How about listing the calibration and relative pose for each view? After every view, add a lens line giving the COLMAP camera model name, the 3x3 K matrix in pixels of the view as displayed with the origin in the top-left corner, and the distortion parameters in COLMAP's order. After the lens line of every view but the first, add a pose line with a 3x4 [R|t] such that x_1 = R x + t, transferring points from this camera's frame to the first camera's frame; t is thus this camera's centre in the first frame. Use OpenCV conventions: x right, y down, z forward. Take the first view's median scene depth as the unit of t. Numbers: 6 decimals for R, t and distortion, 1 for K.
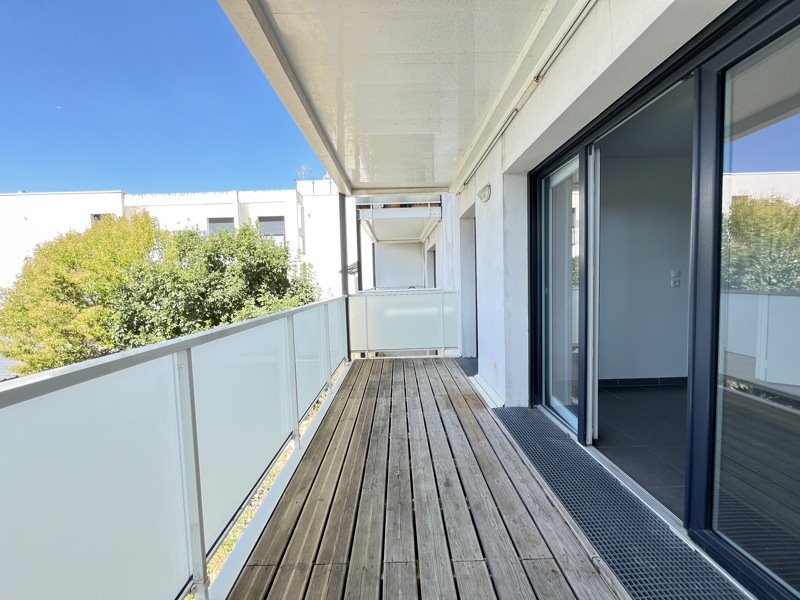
lens RADIAL K [[325.8, 0, 400.0], [0, 325.8, 300.0], [0, 0, 1]] dist [-0.002105, -0.000265]
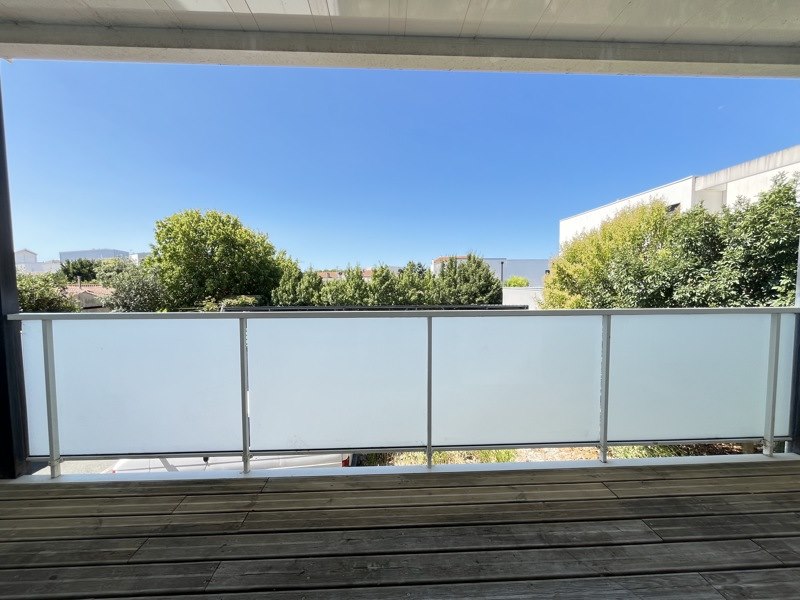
lens RADIAL K [[325.8, 0, 400.0], [0, 325.8, 300.0], [0, 0, 1]] dist [-0.002105, -0.000265]
pose [[0.036995, 0.086175, -0.995593, 0.438092], [-0.053388, 0.995023, 0.084141, -0.058543], [0.997888, 0.050040, 0.041411, 0.705100]]
